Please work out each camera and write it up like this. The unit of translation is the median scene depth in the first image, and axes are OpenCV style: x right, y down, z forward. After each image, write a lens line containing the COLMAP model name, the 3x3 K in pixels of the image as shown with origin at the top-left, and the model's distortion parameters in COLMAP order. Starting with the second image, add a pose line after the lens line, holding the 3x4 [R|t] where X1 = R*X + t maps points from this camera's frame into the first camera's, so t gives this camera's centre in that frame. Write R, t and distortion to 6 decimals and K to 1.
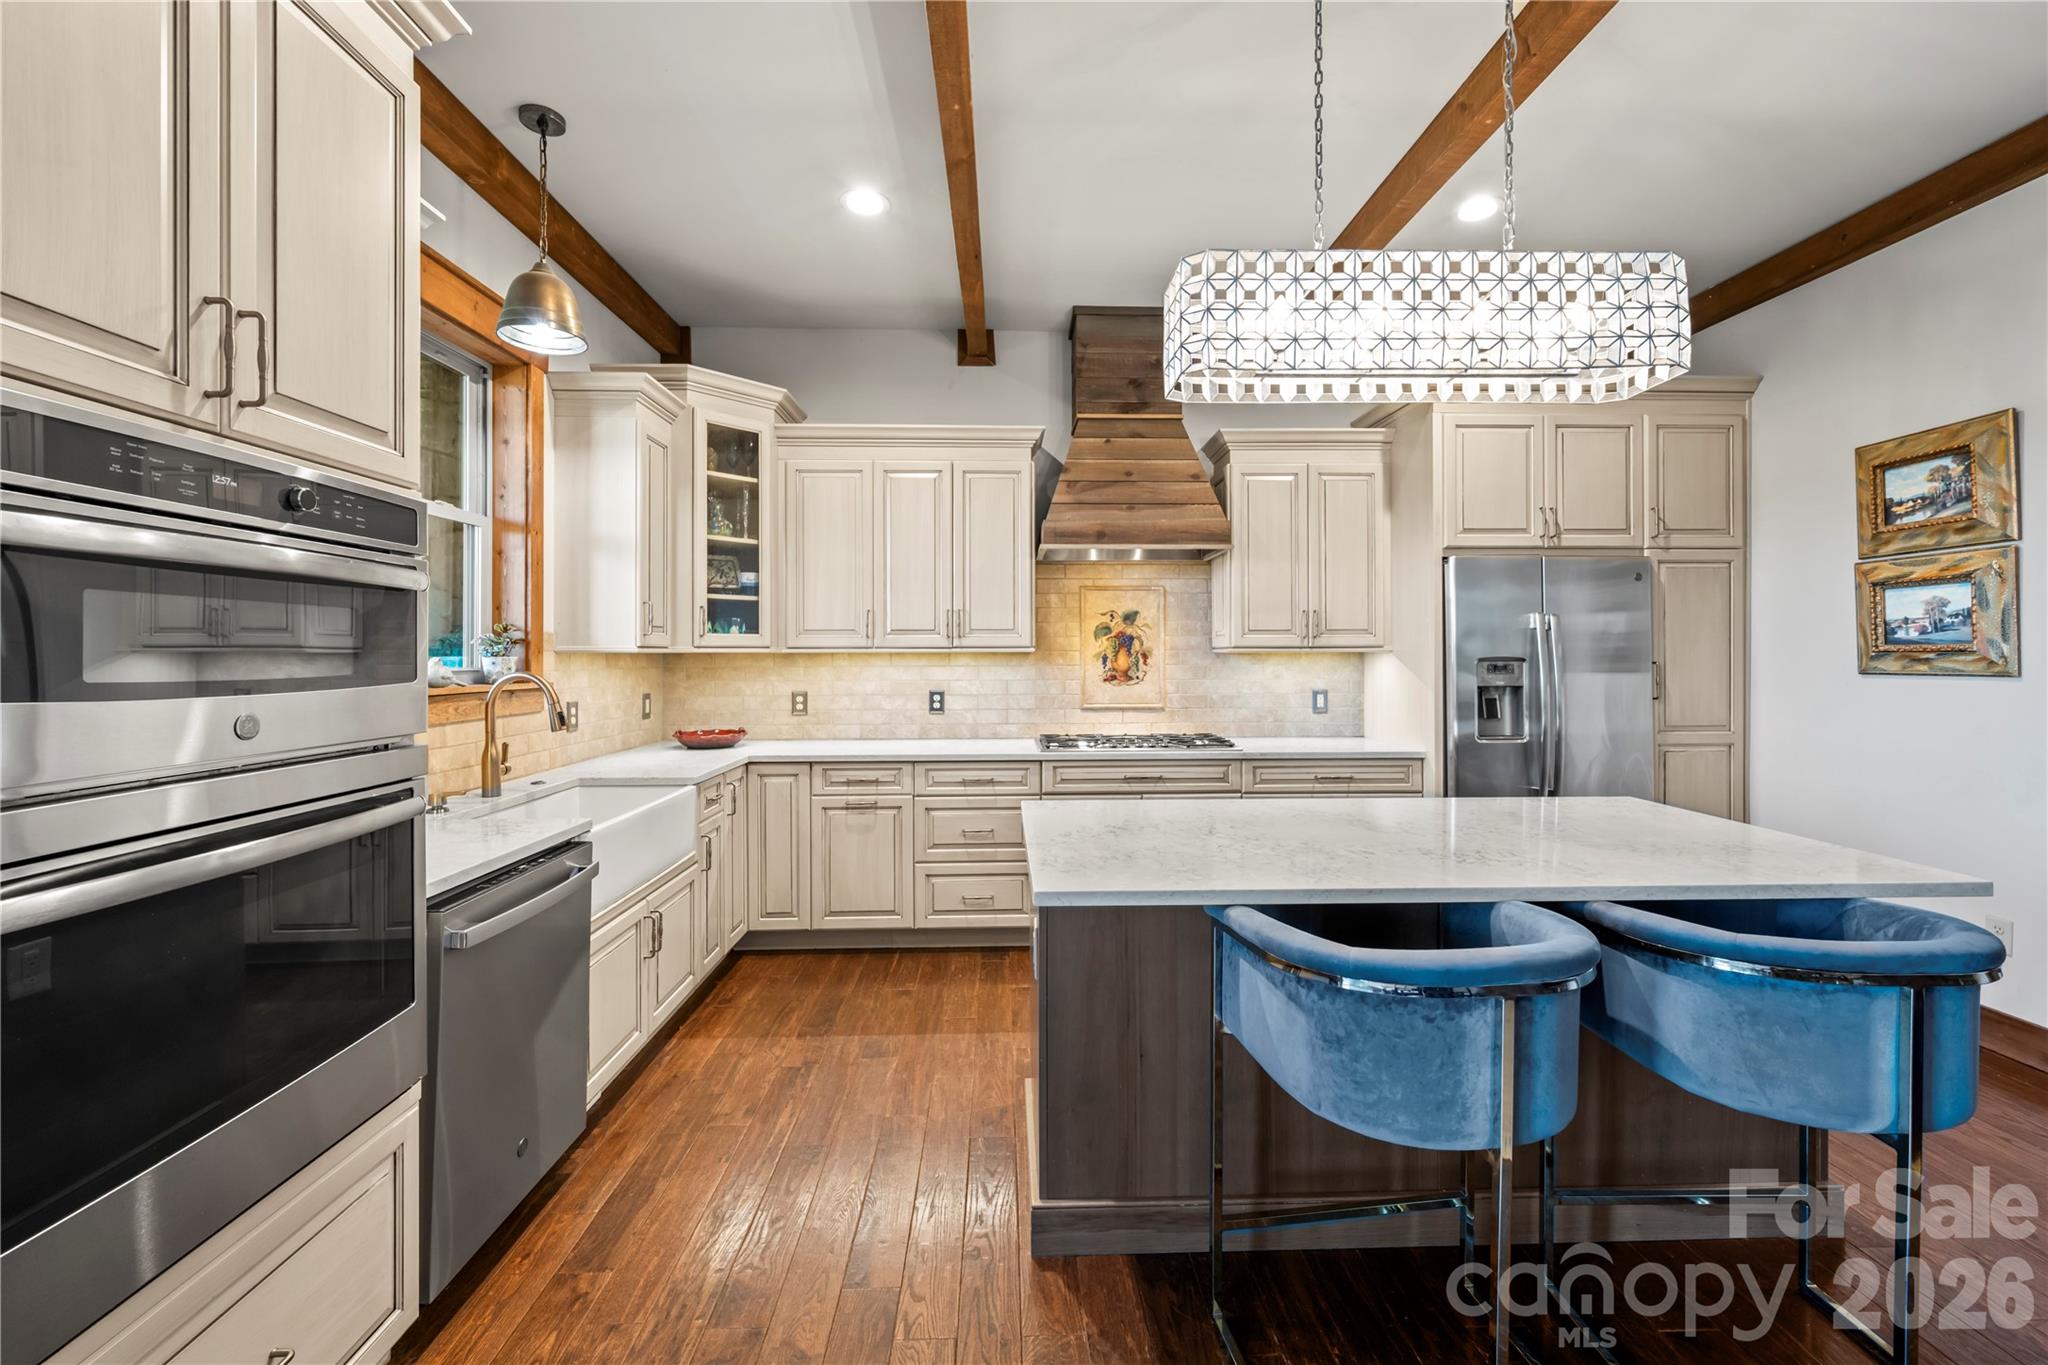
lens RADIAL K [[840.7, 0, 1024.6], [0, 840.7, 650.1], [0, 0, 1]] dist [0.000053, 0.000028]
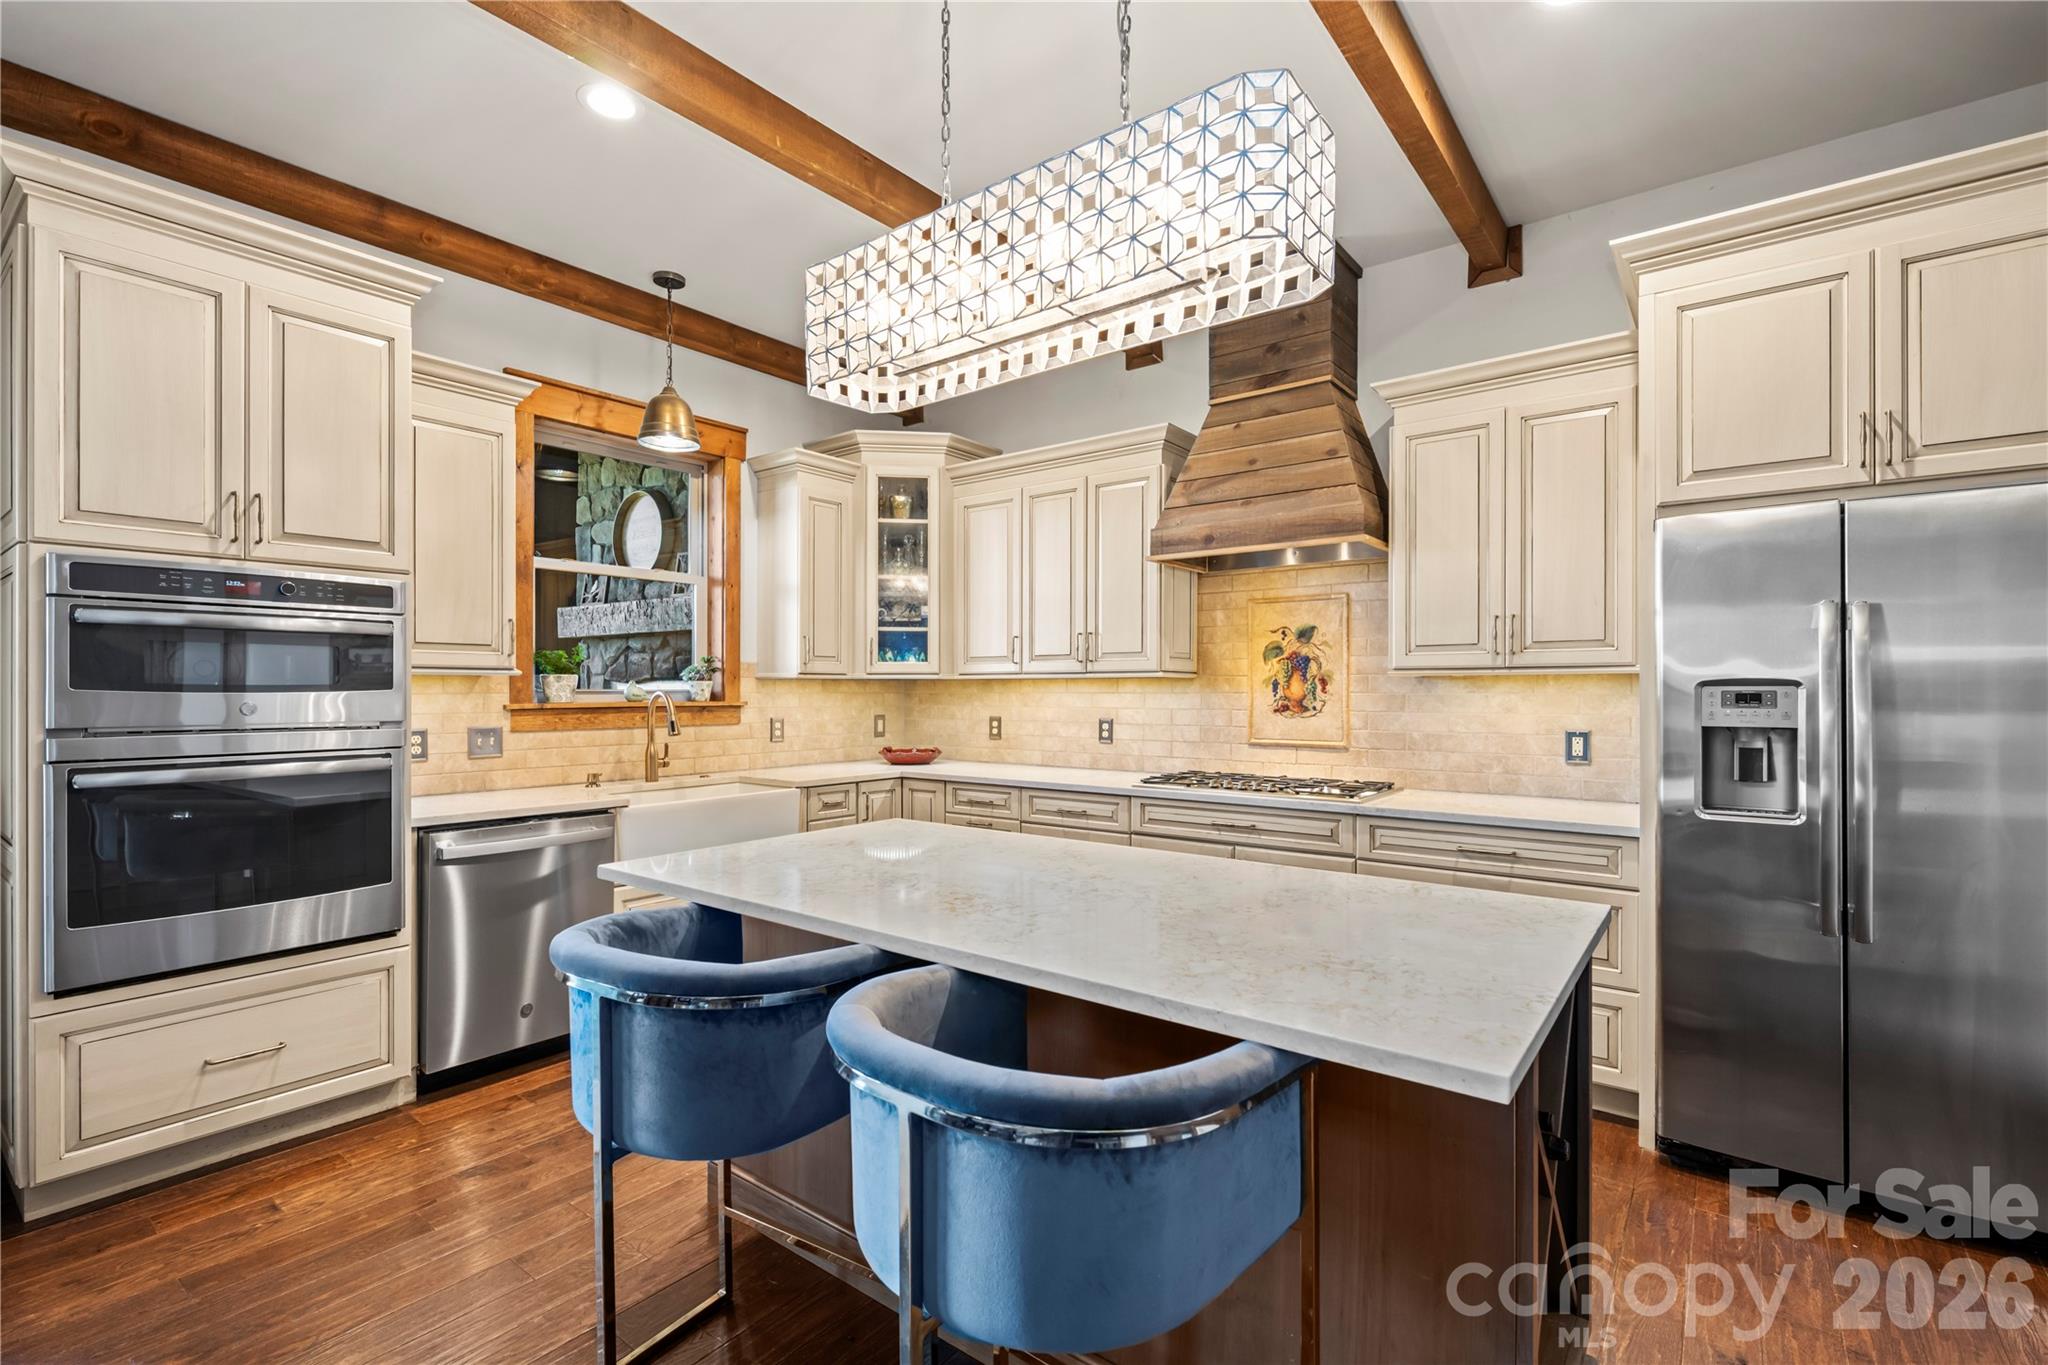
lens RADIAL K [[931.5, 0, 1024.3], [0, 931.5, 687.5], [0, 0, 1]] dist [-0.003438, 0.001067]
pose [[0.768309, 0.000940, -0.640078, 0.538378], [0.000752, 0.999997, 0.002370, 0.011258], [0.640078, -0.002302, 0.768306, 0.146324]]
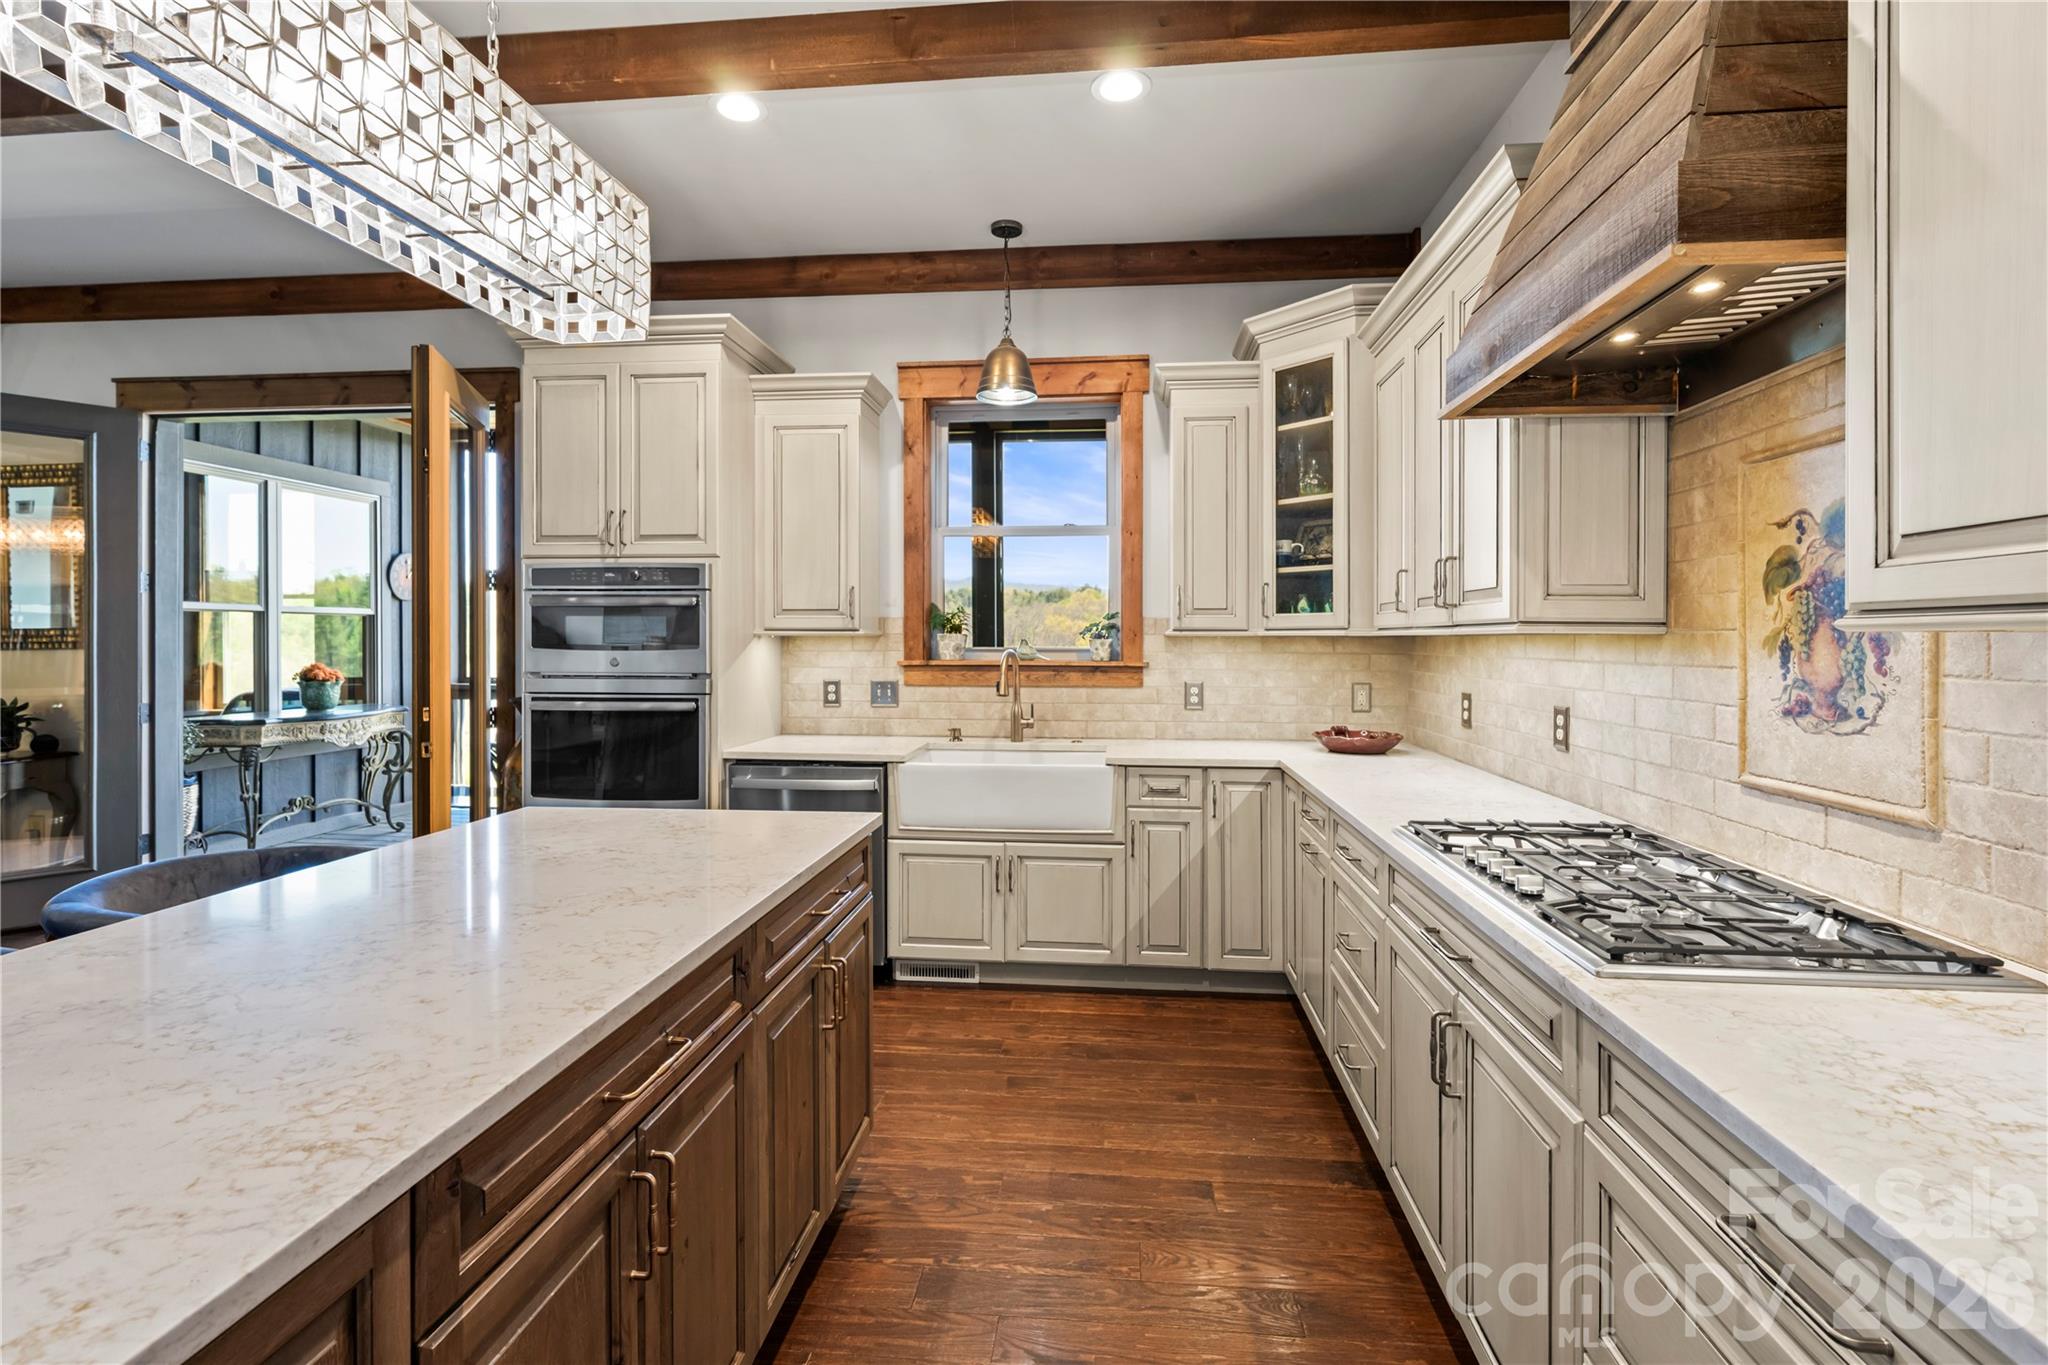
lens RADIAL K [[931.5, 0, 1019.2], [0, 931.5, 636.7], [0, 0, 1]] dist [-0.003438, 0.001067]
pose [[-0.139130, -0.001311, -0.990273, 0.568314], [0.001754, 0.999997, -0.001570, 0.004672], [0.990273, -0.001955, -0.139127, 0.806084]]
